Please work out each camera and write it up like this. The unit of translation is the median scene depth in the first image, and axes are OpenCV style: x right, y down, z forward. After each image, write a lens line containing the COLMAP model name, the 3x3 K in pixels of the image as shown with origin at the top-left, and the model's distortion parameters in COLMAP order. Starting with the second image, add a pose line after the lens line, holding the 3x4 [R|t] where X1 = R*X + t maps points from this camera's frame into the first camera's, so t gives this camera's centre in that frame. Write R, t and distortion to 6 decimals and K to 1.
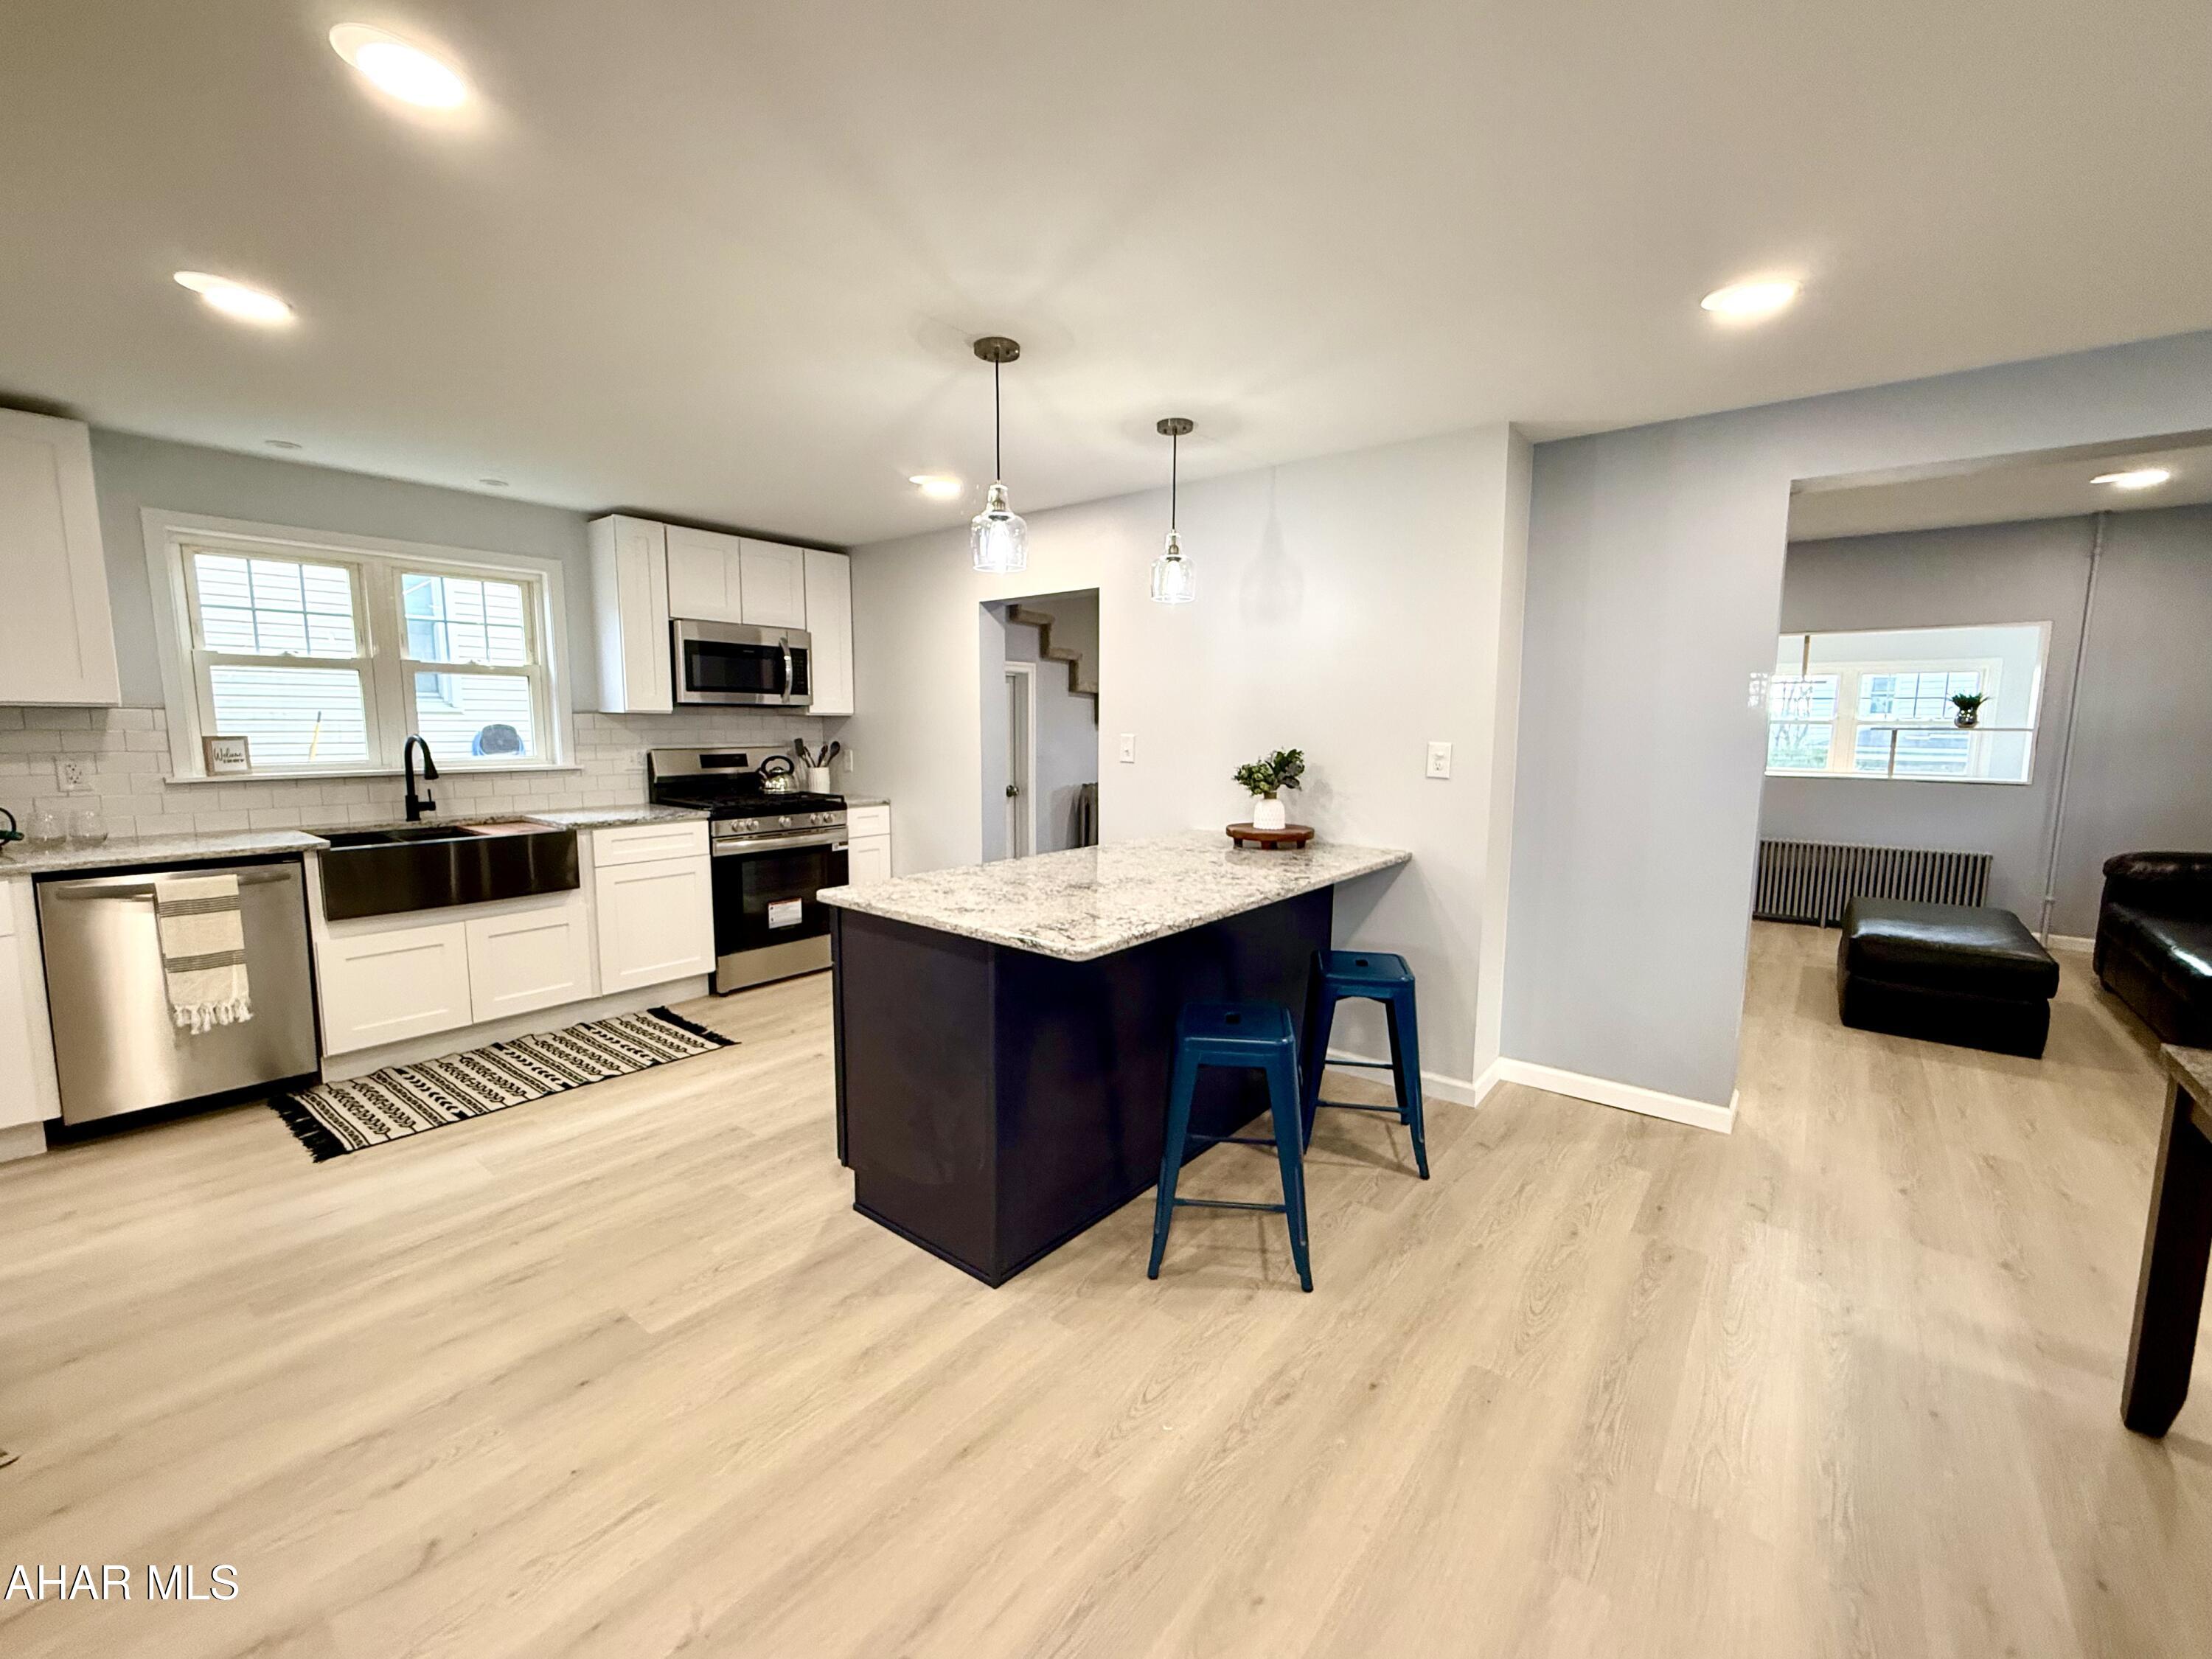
lens RADIAL K [[909.9, 0, 1106.0], [0, 909.9, 829.5], [0, 0, 1]] dist [-0.002388, 0.000287]
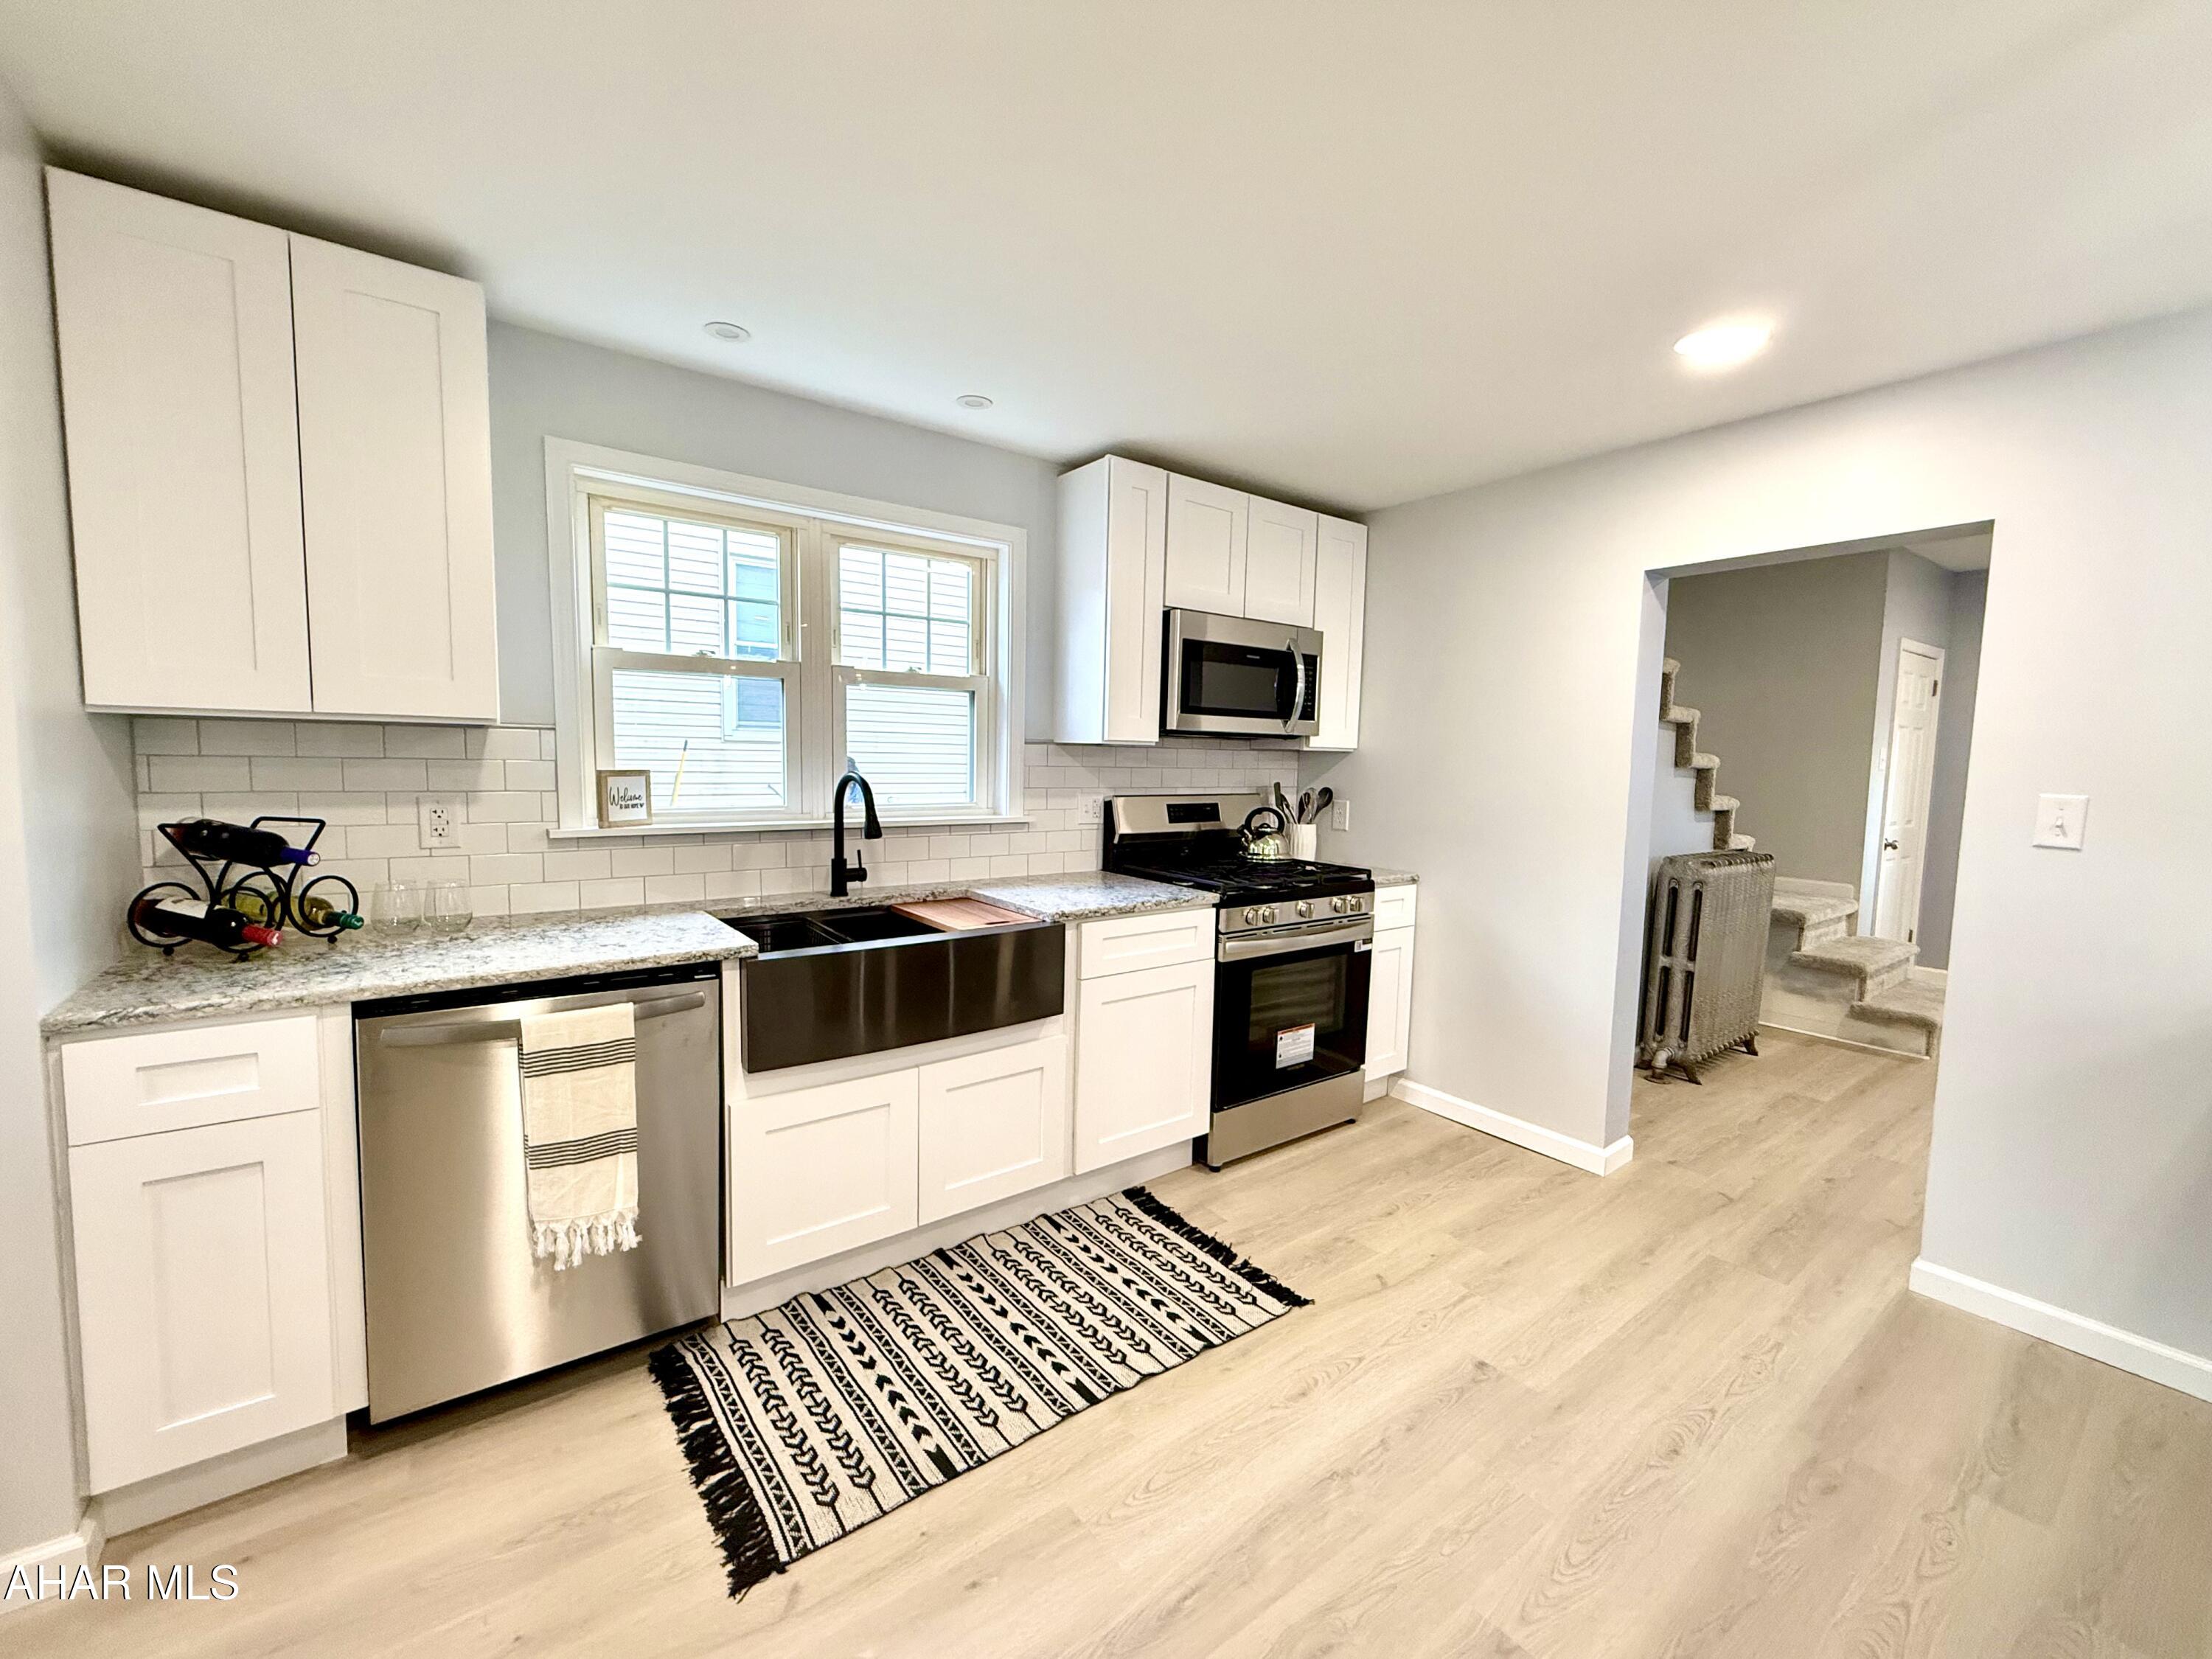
lens RADIAL K [[909.9, 0, 1106.0], [0, 909.9, 829.5], [0, 0, 1]] dist [-0.002388, 0.000287]
pose [[0.966504, 0.034219, -0.254359, -0.395808], [-0.044299, 0.998439, -0.034004, -0.045663], [0.252798, 0.044133, 0.966512, 0.385072]]
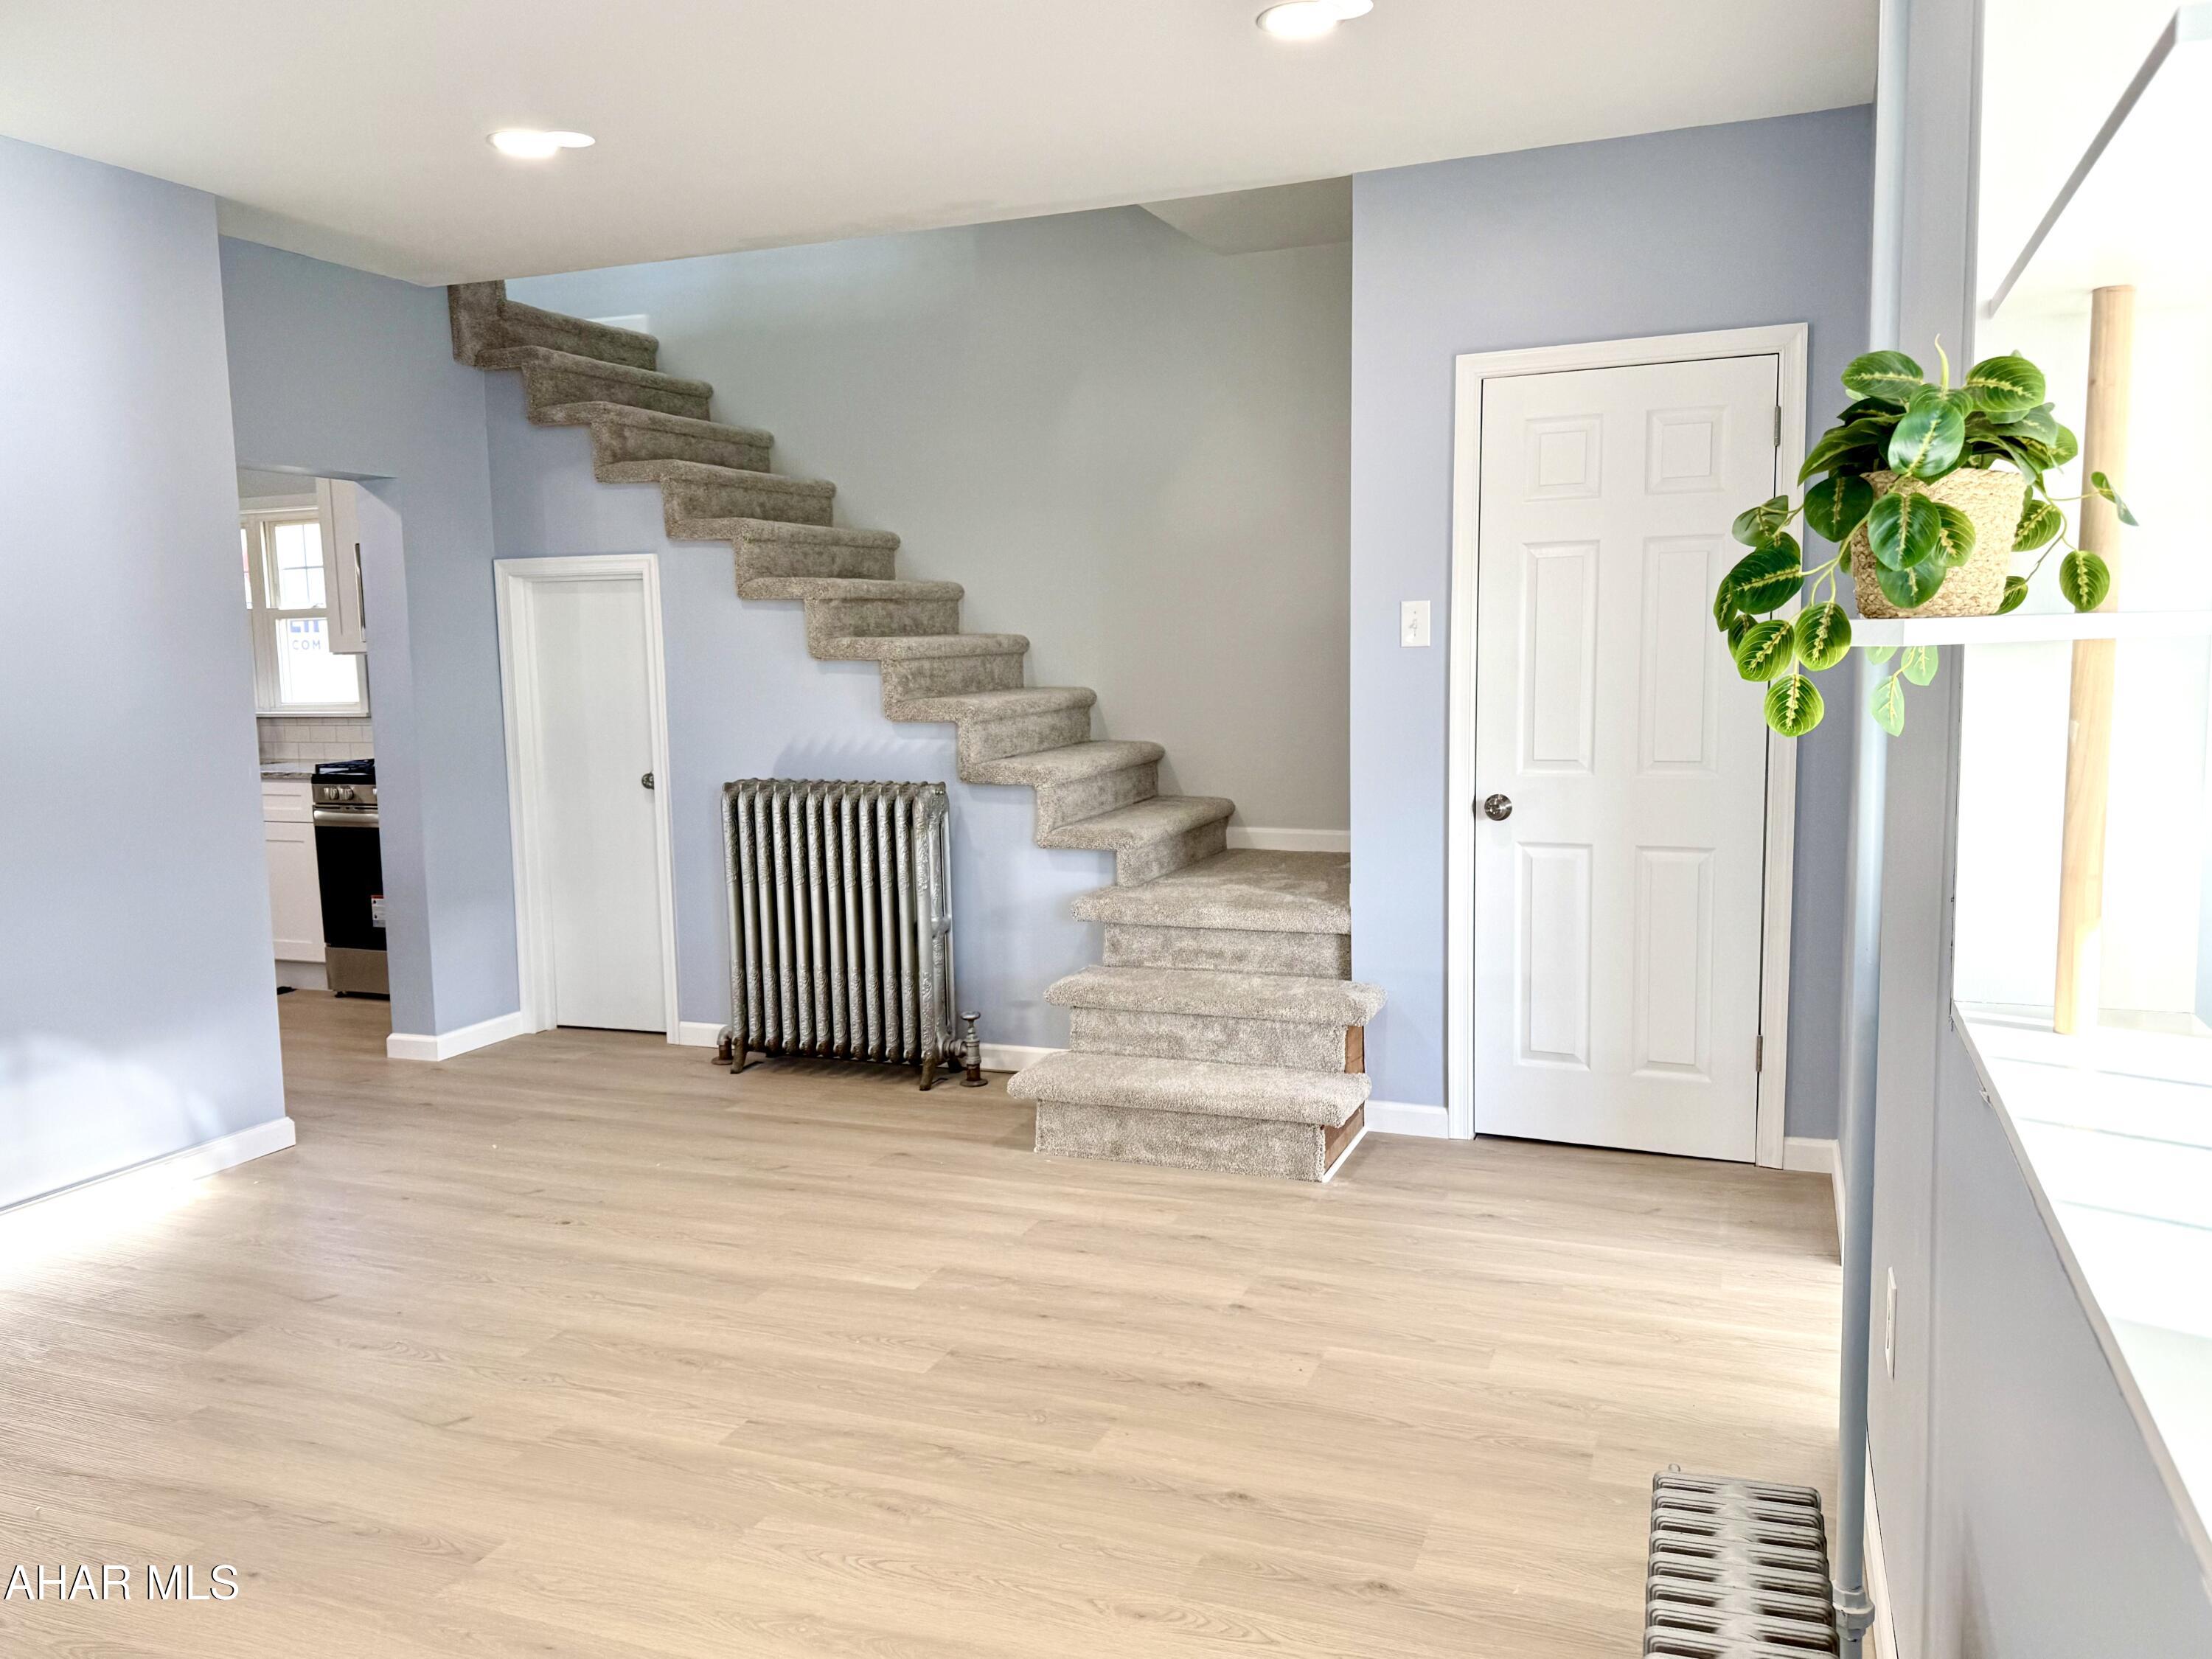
lens RADIAL K [[1684.1, 0, 1106.0], [0, 1684.1, 829.5], [0, 0, 1]] dist [0.000902, -0.001124]
pose [[0.288494, 0.094282, -0.952829, 1.412440], [-0.092759, 0.993211, 0.070192, -0.161402], [0.952978, 0.068133, 0.295281, 1.399214]]
